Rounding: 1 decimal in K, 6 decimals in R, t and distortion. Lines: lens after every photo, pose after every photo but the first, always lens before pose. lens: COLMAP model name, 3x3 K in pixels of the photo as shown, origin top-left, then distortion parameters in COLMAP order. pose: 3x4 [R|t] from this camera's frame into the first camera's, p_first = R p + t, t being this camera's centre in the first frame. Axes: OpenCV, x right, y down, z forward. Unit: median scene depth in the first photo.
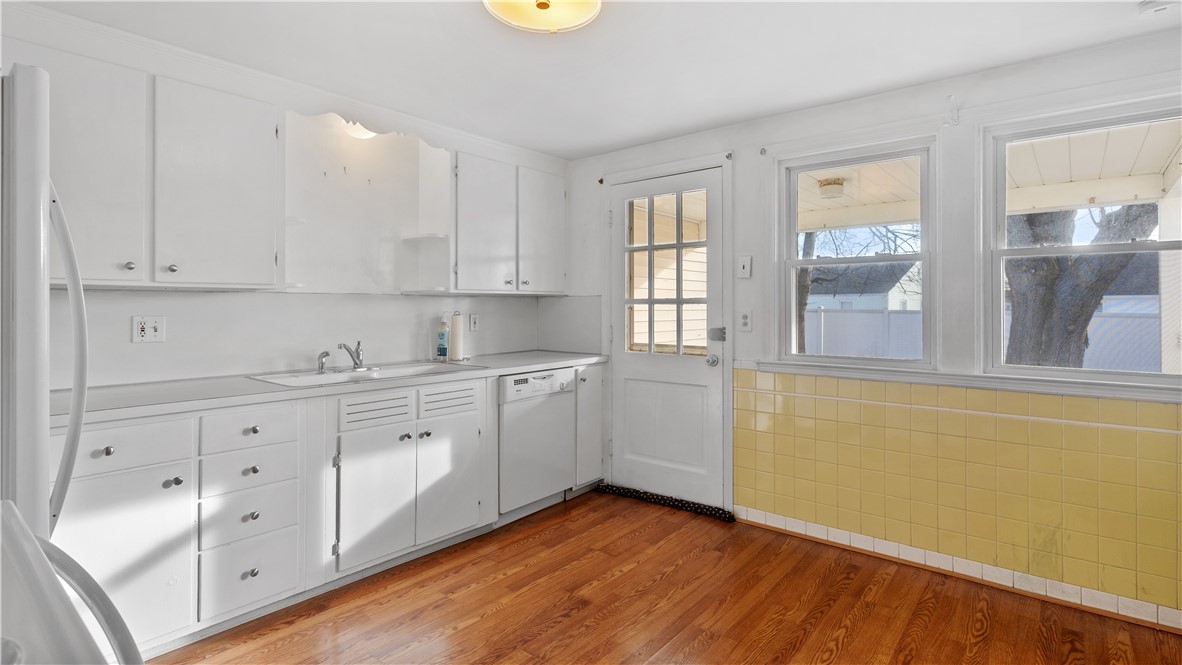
lens RADIAL K [[582.2, 0, 588.9], [0, 582.2, 303.5], [0, 0, 1]] dist [0.004759, -0.000734]
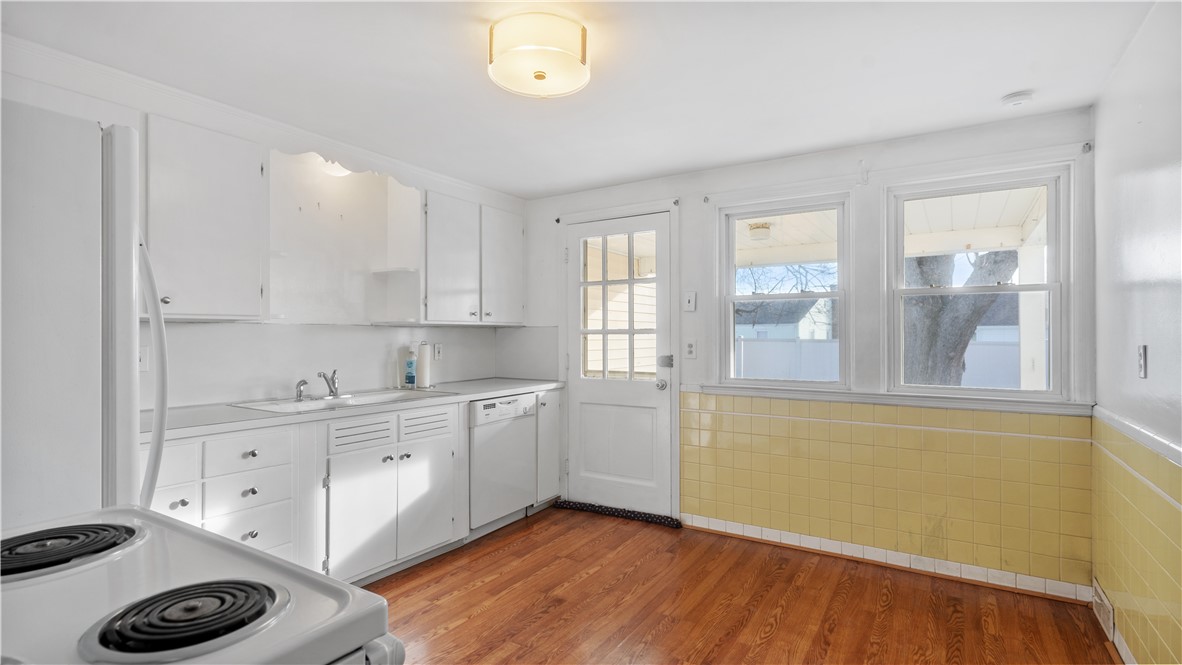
lens RADIAL K [[574.5, 0, 591.0], [0, 574.5, 332.5], [0, 0, 1]] dist [0.000821, 0.000239]
pose [[0.991512, -0.000223, 0.130016, -0.075486], [0.000383, 0.999999, -0.001202, -0.000992], [-0.130015, 0.001241, 0.991511, -0.086019]]
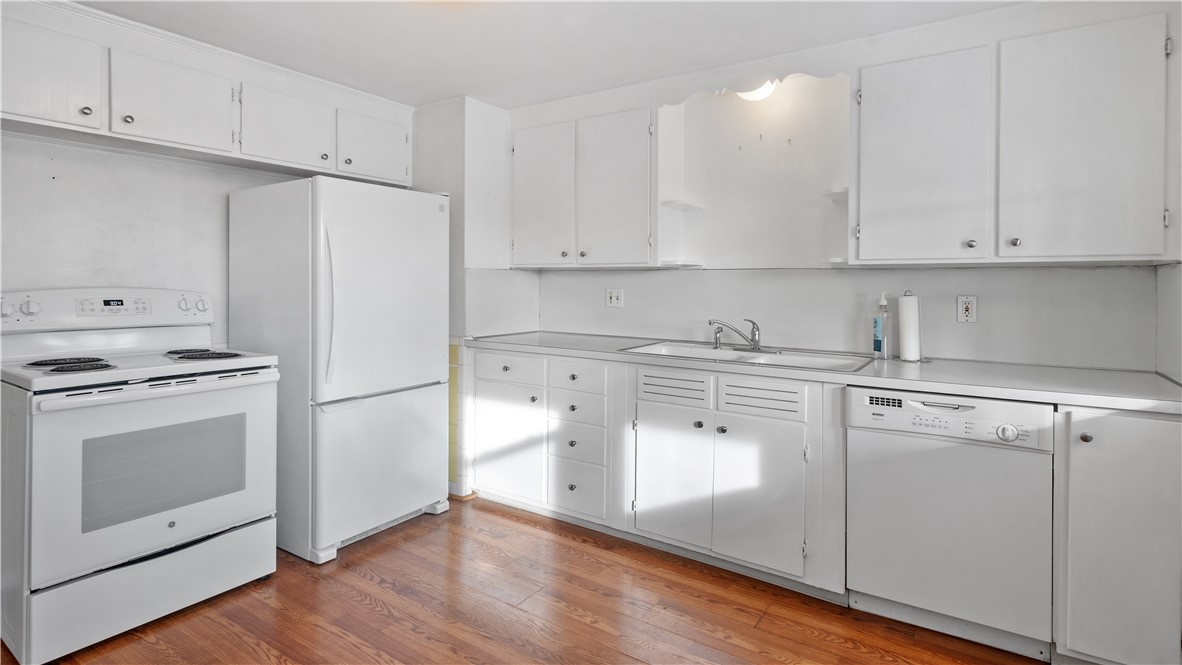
lens RADIAL K [[598.4, 0, 589.5], [0, 598.4, 283.4], [0, 0, 1]] dist [0.001361, 0.000104]
pose [[0.088262, 0.004958, -0.996085, 0.553874], [-0.000998, 0.999988, 0.004889, 0.002626], [0.996097, 0.000563, 0.088266, 0.684428]]
